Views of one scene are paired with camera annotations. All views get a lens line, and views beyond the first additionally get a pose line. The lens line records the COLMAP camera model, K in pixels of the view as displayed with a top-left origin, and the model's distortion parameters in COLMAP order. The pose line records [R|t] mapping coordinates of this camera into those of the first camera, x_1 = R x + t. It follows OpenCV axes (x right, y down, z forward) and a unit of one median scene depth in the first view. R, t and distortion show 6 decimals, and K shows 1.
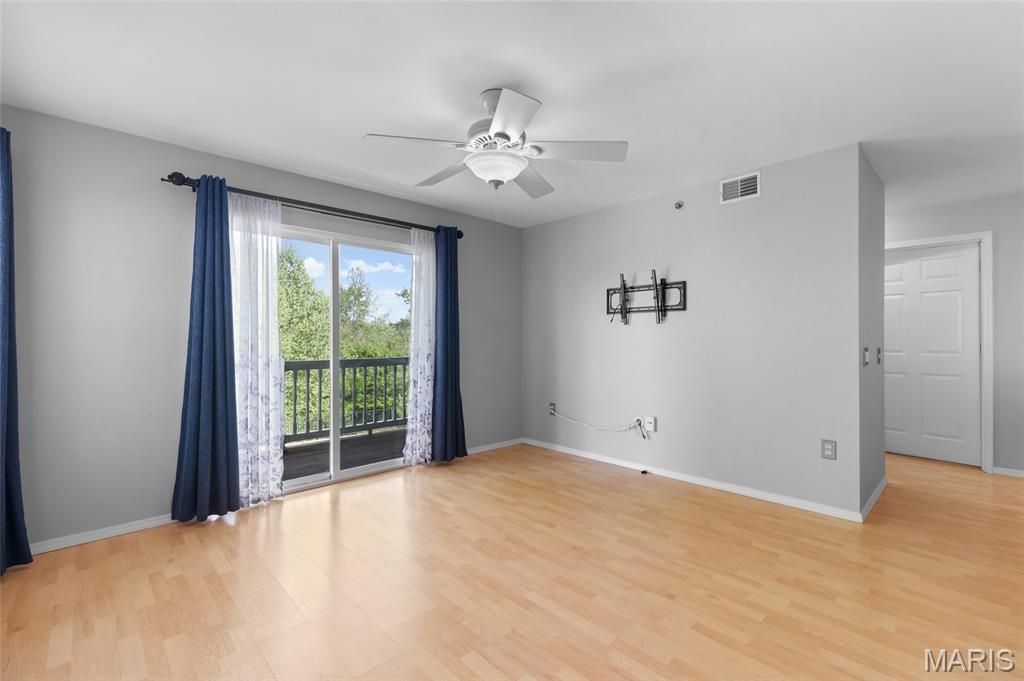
lens RADIAL K [[444.4, 0, 511.7], [0, 444.4, 339.1], [0, 0, 1]] dist [0.002610, 0.000296]
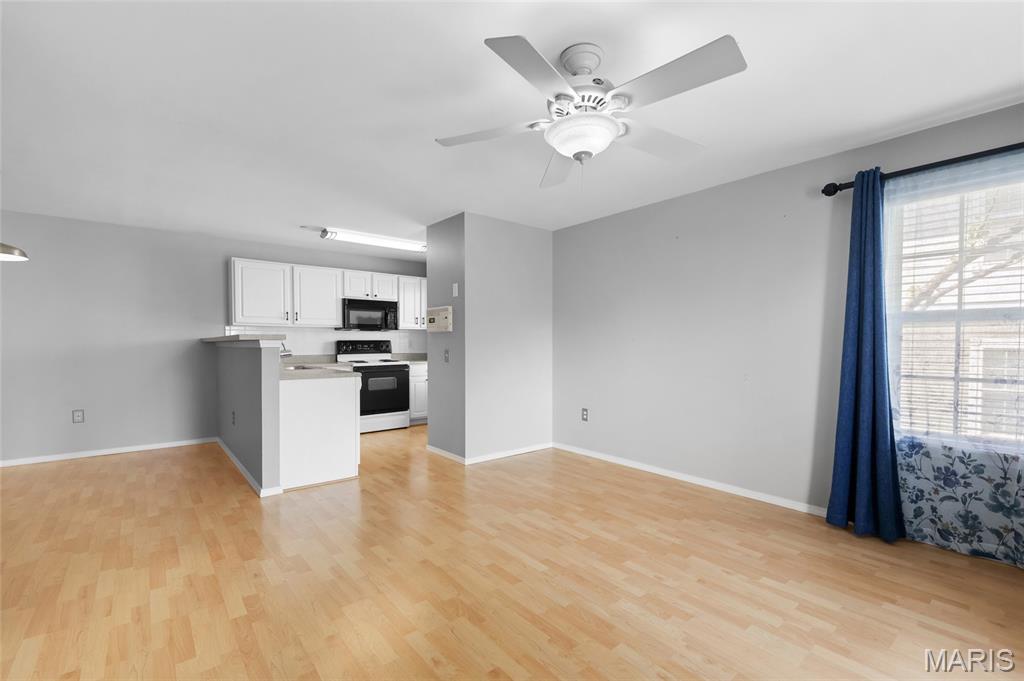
lens RADIAL K [[446.8, 0, 514.7], [0, 446.8, 345.4], [0, 0, 1]] dist [0.000428, 0.000016]
pose [[-0.997588, -0.002748, 0.069354, 0.031890], [-0.002328, 0.999979, 0.006129, -0.000340], [-0.069369, 0.005953, -0.997573, 1.747128]]
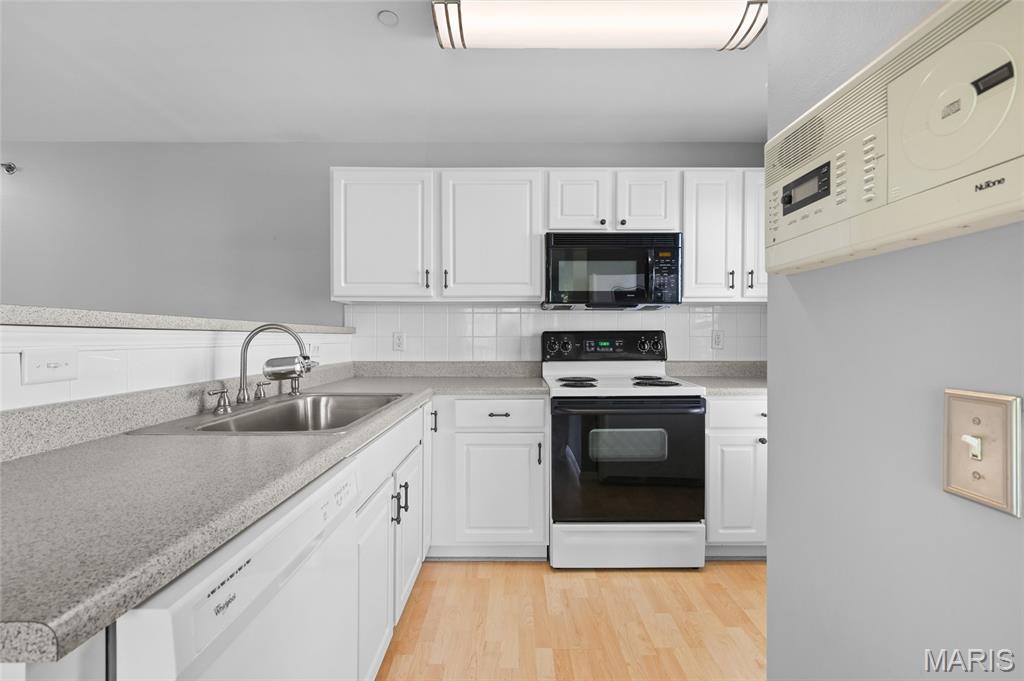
lens RADIAL K [[446.8, 0, 514.7], [0, 446.8, 345.4], [0, 0, 1]] dist [0.000428, 0.000016]
pose [[-0.725529, -0.015310, 0.688022, 0.447233], [-0.003150, 0.999816, 0.018926, 0.004923], [-0.688185, 0.011564, -0.725443, 0.238635]]
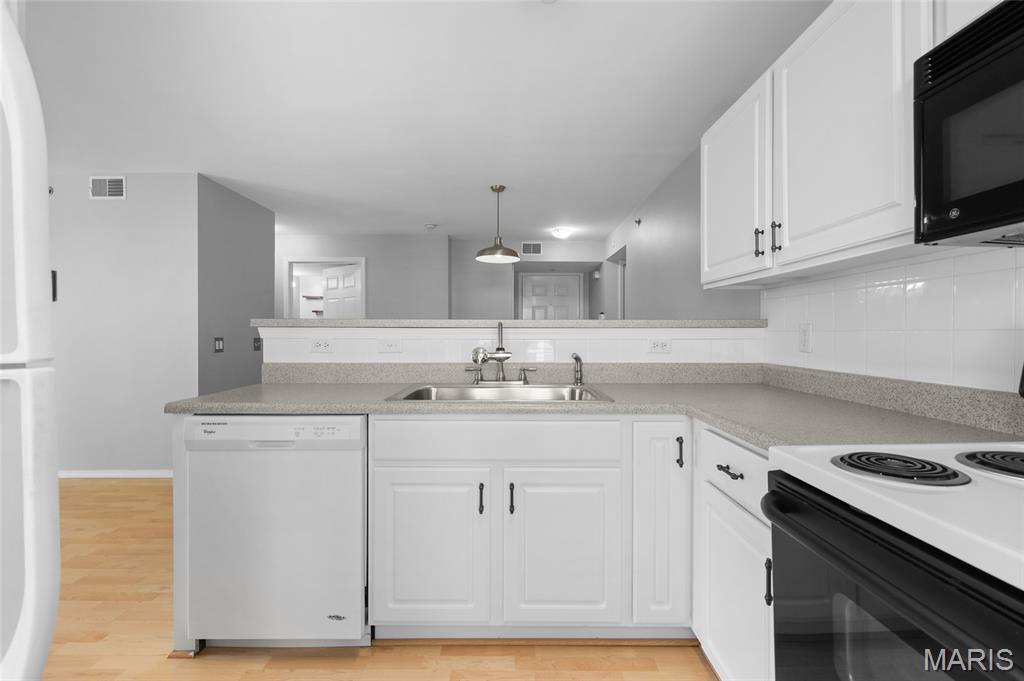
lens RADIAL K [[444.4, 0, 511.5], [0, 444.4, 334.3], [0, 0, 1]] dist [0.002260, 0.000400]
pose [[0.692171, -0.004909, 0.721717, 0.559317], [0.001920, 0.999986, 0.004960, 0.005900], [-0.721731, -0.002047, 0.692171, -0.567369]]
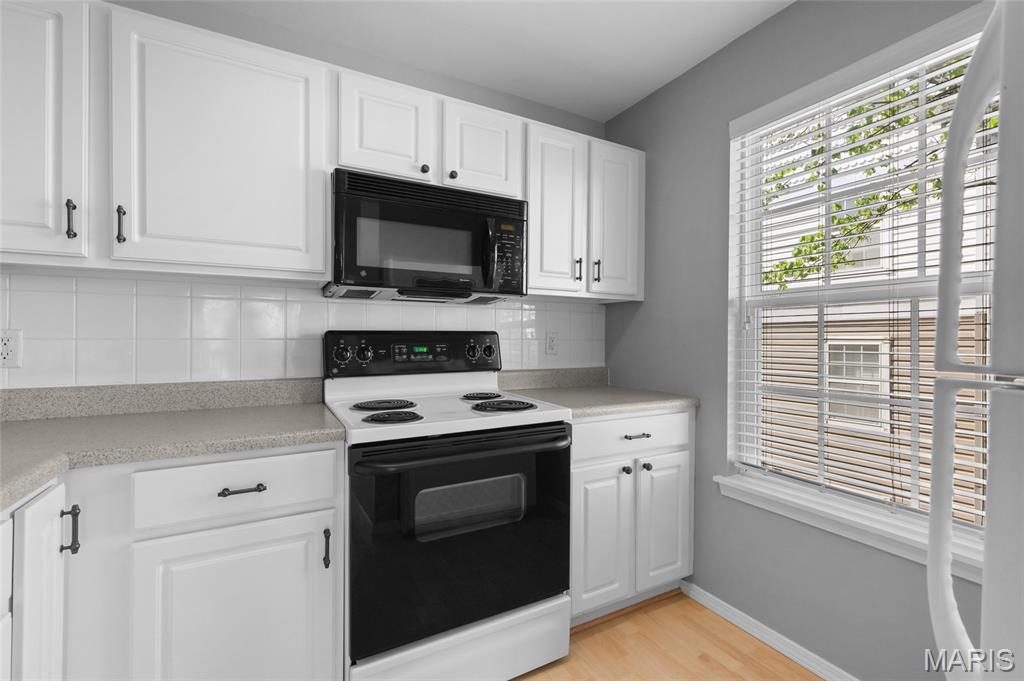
lens RADIAL K [[444.4, 0, 511.7], [0, 444.4, 339.1], [0, 0, 1]] dist [0.002610, 0.000296]
pose [[-0.966523, -0.005611, 0.256518, 0.701661], [-0.006102, 0.999981, -0.001118, 0.003227], [-0.256507, -0.002646, -0.966539, -0.018344]]
